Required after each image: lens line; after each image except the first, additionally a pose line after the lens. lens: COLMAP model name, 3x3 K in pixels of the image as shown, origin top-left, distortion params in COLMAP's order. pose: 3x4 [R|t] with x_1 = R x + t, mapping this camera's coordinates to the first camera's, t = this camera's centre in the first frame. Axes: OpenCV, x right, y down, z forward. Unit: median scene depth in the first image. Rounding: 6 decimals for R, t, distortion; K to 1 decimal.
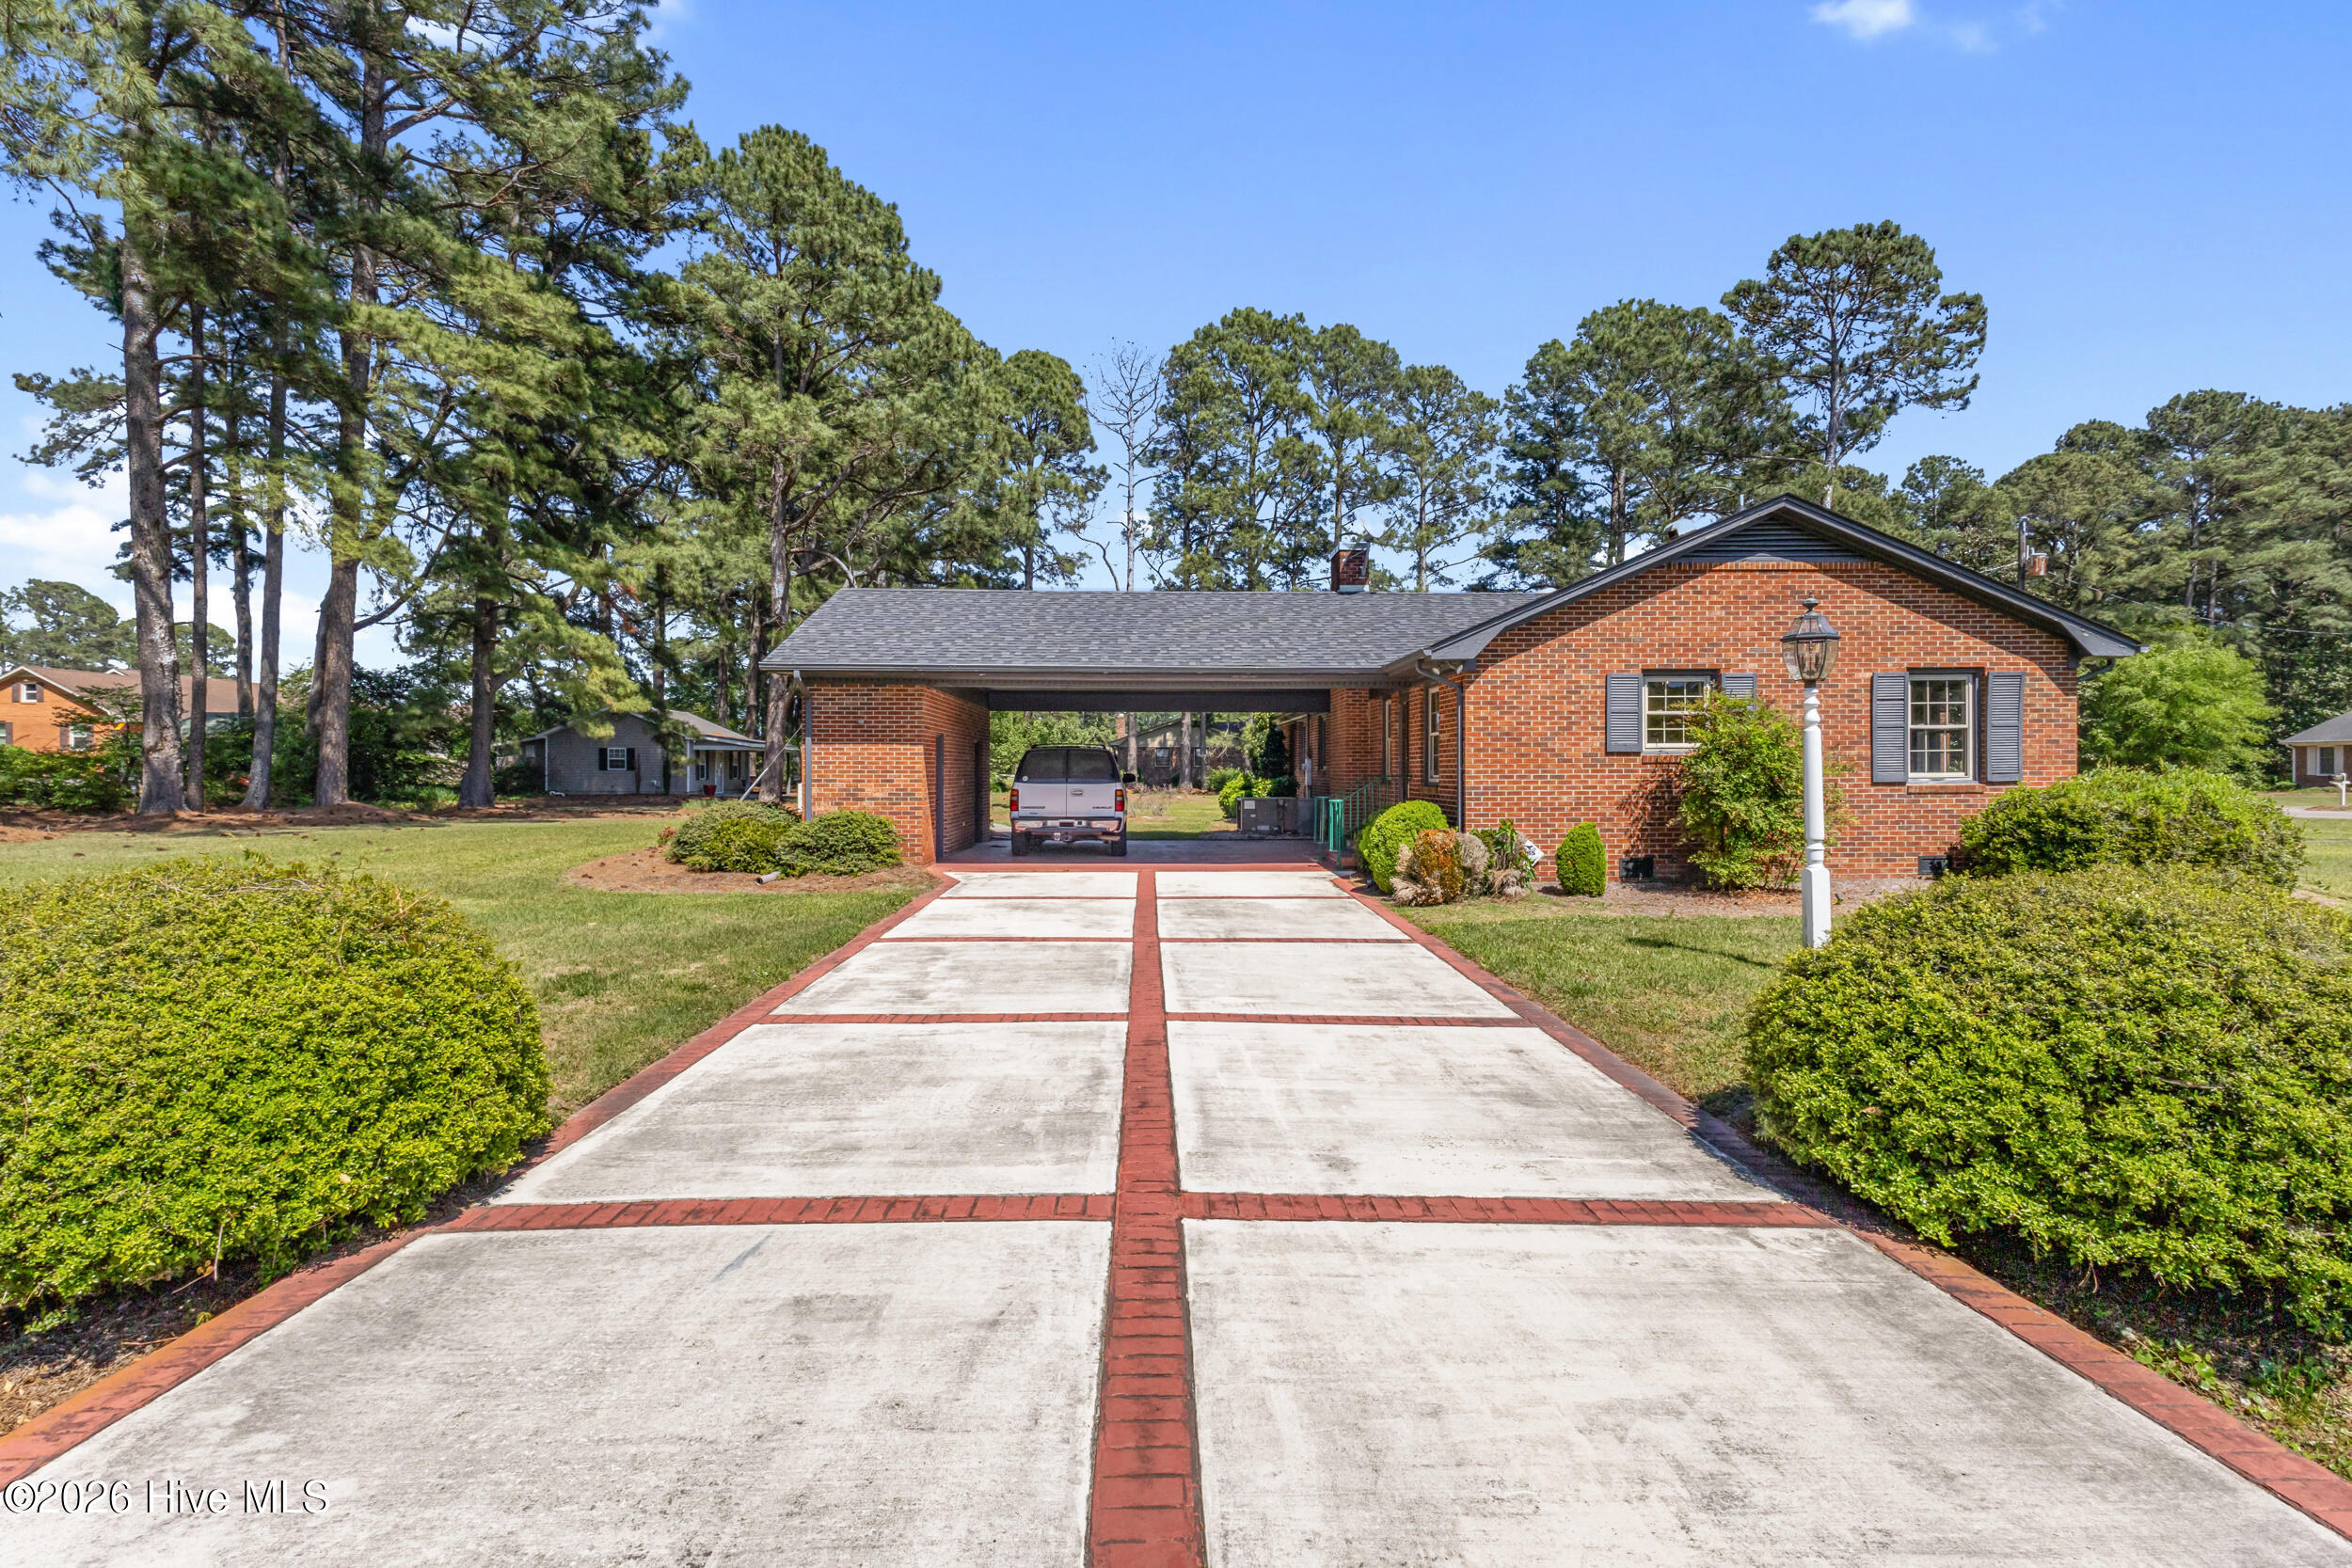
lens RADIAL K [[1103.2, 0, 1163.2], [0, 1103.2, 773.0], [0, 0, 1]] dist [0.000990, -0.000286]
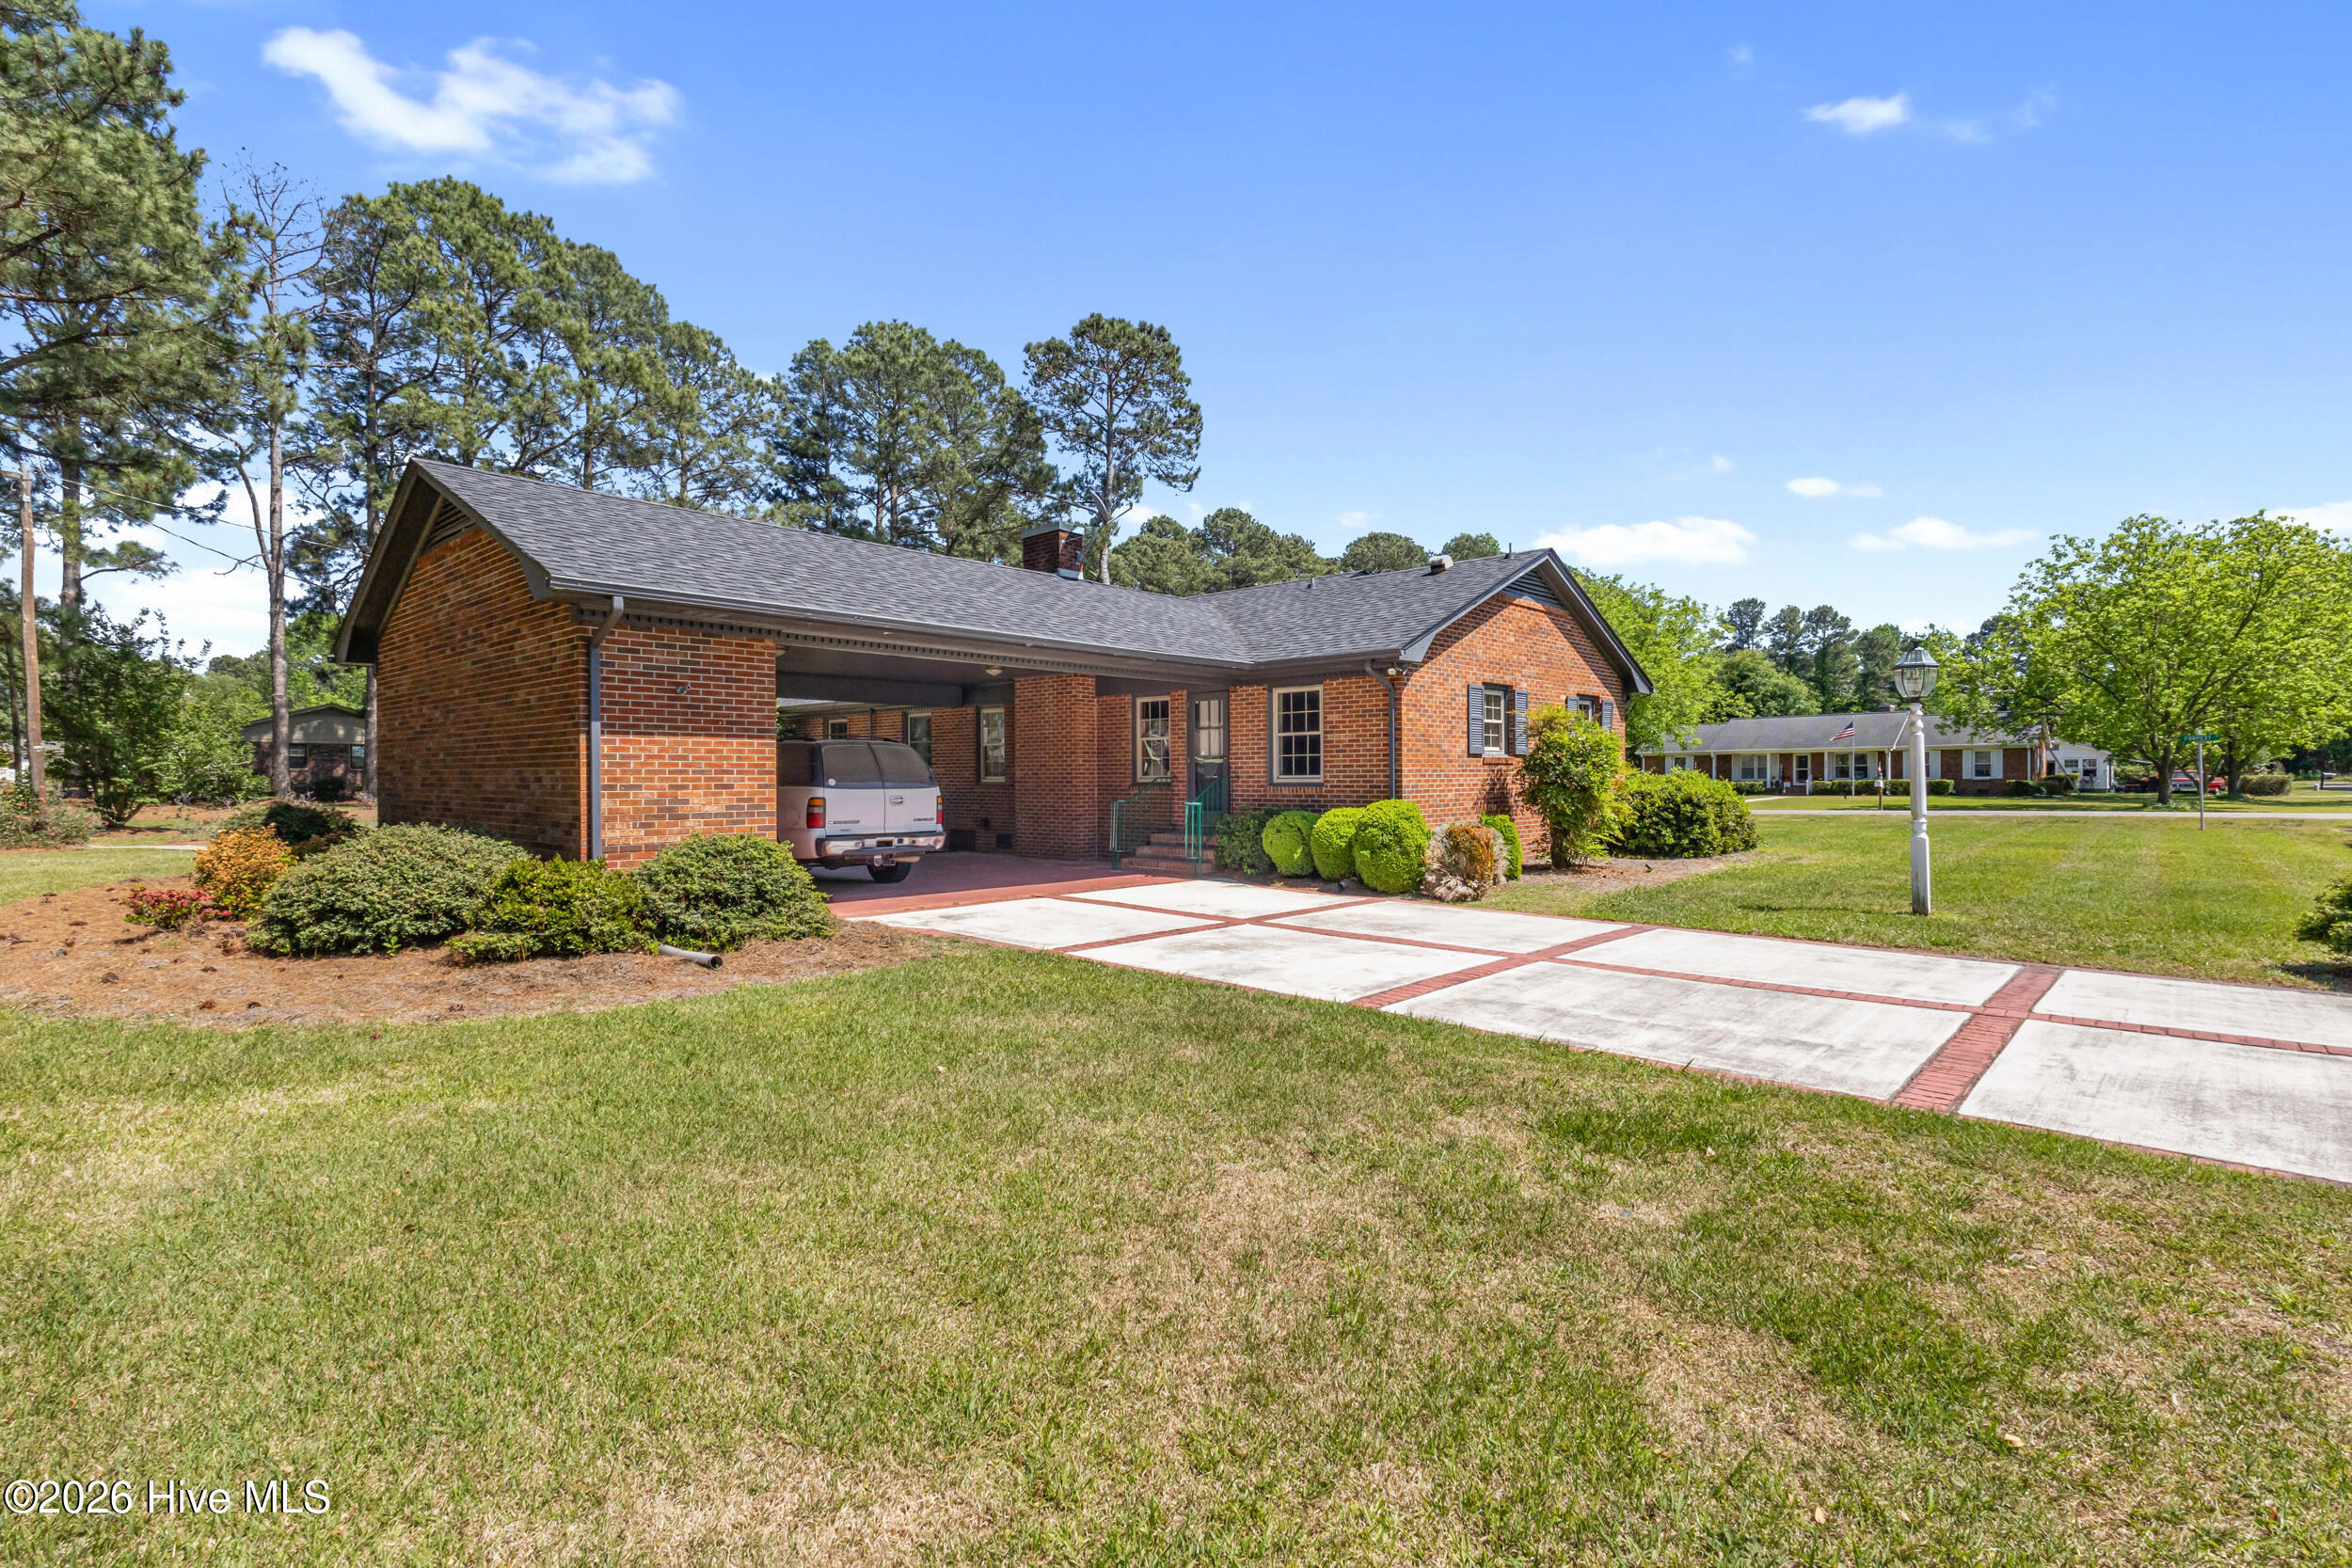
lens RADIAL K [[1097.1, 0, 1176.0], [0, 1097.1, 784.0], [0, 0, 1]] dist [0.000483, 0.000548]
pose [[0.691070, -0.003656, 0.722779, -0.191983], [0.002998, 0.999993, 0.002192, 0.002524], [-0.722782, 0.000652, 0.691076, 0.139136]]
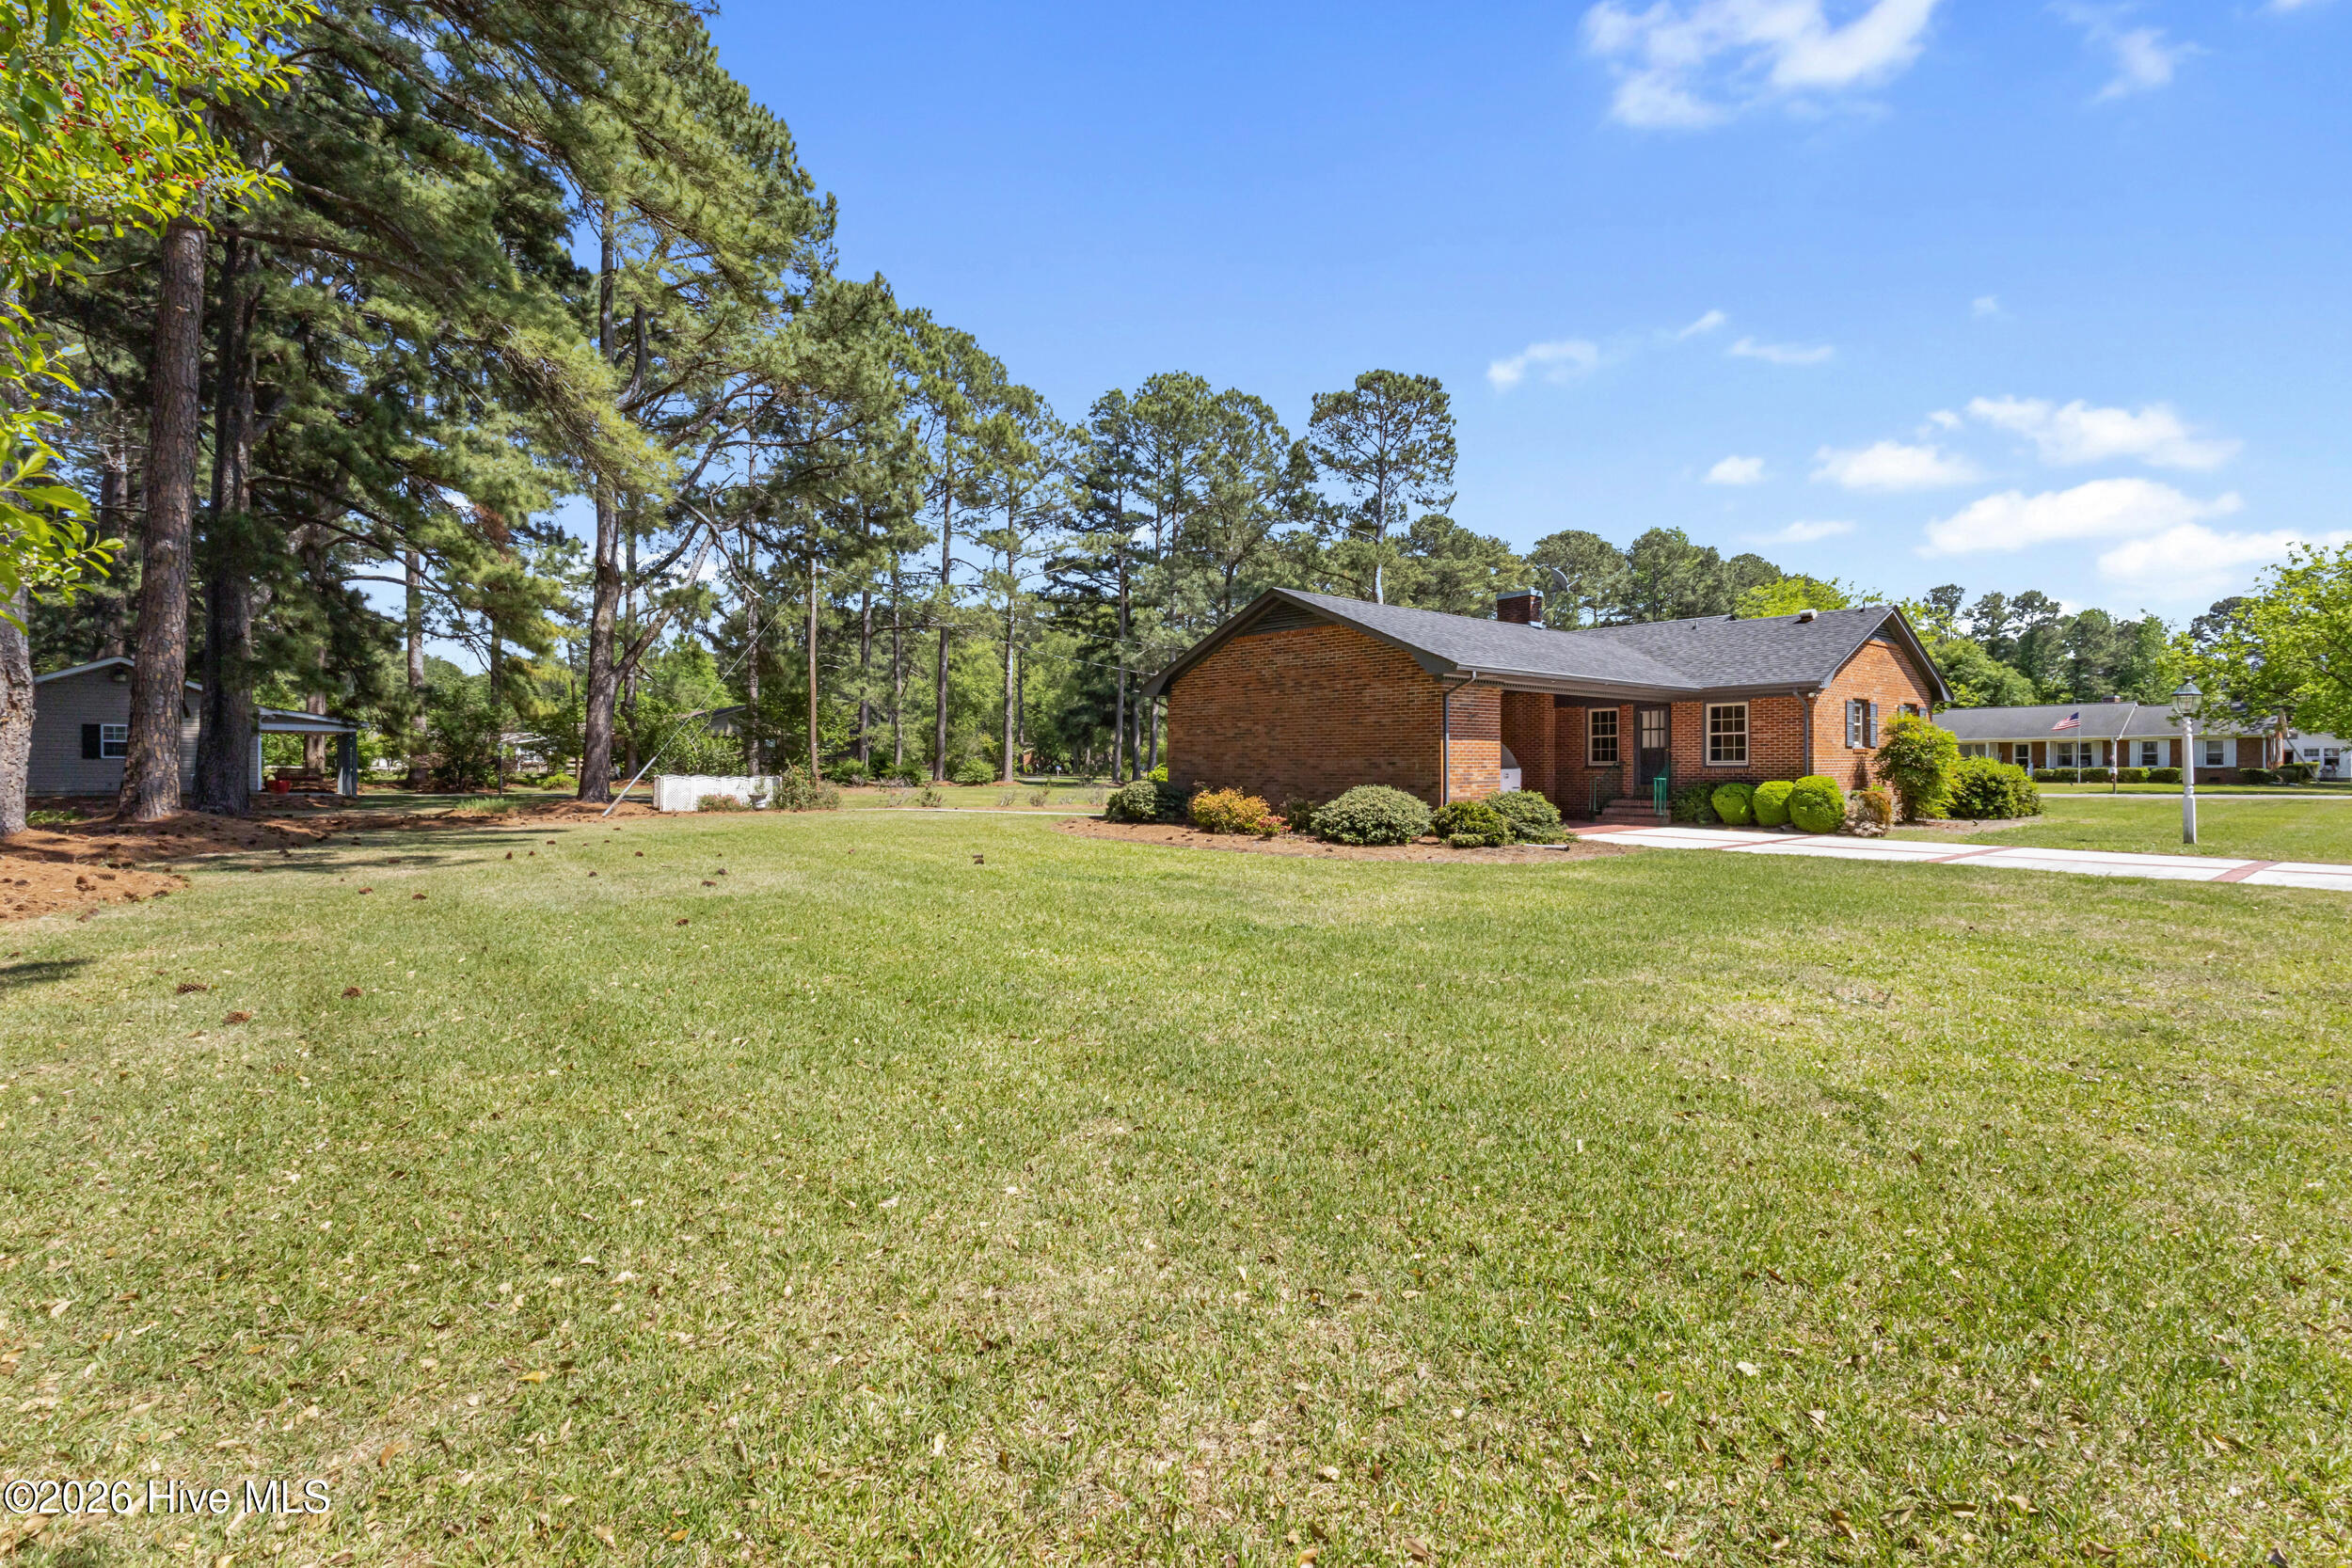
lens RADIAL K [[1103.2, 0, 1163.2], [0, 1103.2, 773.0], [0, 0, 1]] dist [0.000990, -0.000286]
pose [[0.775508, -0.002097, 0.631334, -0.467868], [0.000493, 0.999996, 0.002717, 0.005136], [-0.631337, -0.001796, 0.775506, 0.108517]]
